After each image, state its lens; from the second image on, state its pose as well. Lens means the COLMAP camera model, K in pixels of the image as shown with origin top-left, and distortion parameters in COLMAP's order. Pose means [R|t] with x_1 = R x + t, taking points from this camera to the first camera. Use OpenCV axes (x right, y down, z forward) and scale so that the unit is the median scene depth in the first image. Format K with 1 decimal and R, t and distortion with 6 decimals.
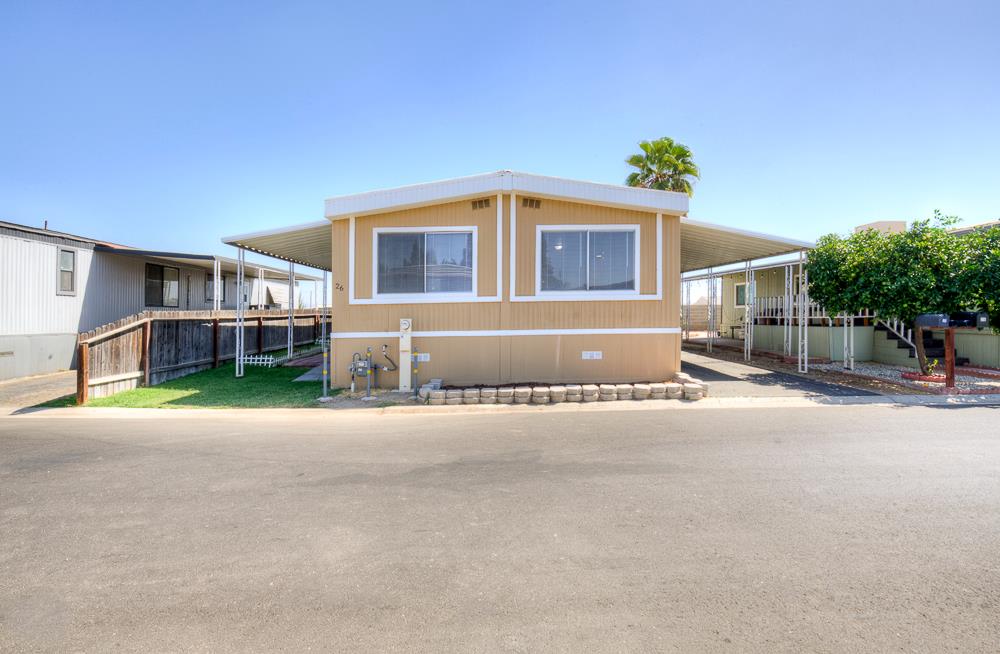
lens RADIAL K [[426.3, 0, 501.1], [0, 426.3, 313.3], [0, 0, 1]] dist [-0.000982, 0.000287]
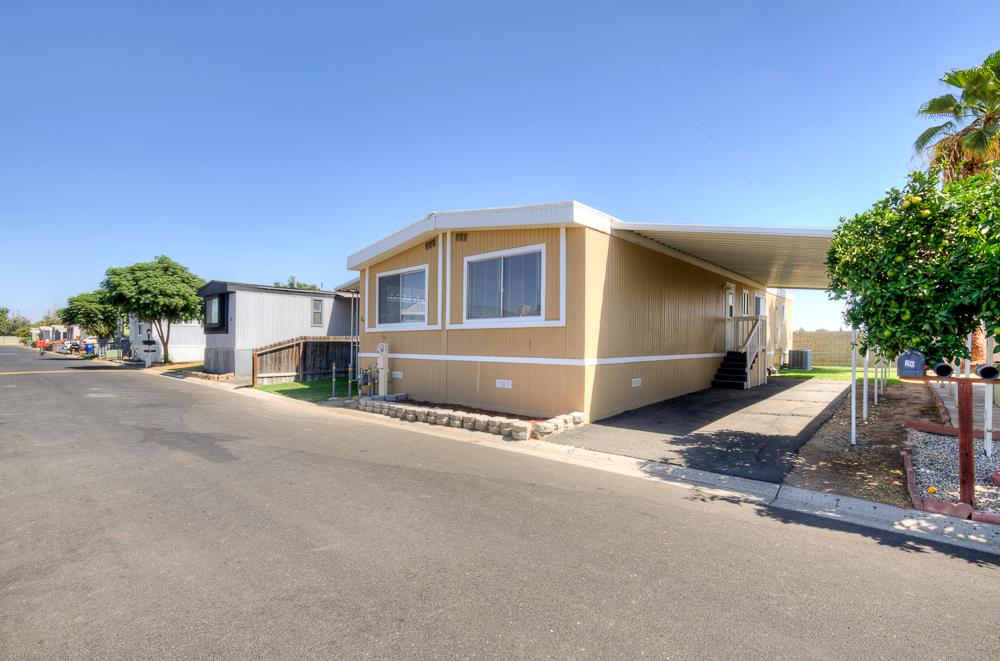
lens RADIAL K [[432.4, 0, 500.7], [0, 432.4, 337.6], [0, 0, 1]] dist [0.001973, 0.000390]
pose [[0.750514, 0.007310, -0.660814, 0.863411], [-0.009940, 0.999951, -0.000228, -0.007387], [0.660780, 0.006739, 0.750550, 0.254689]]
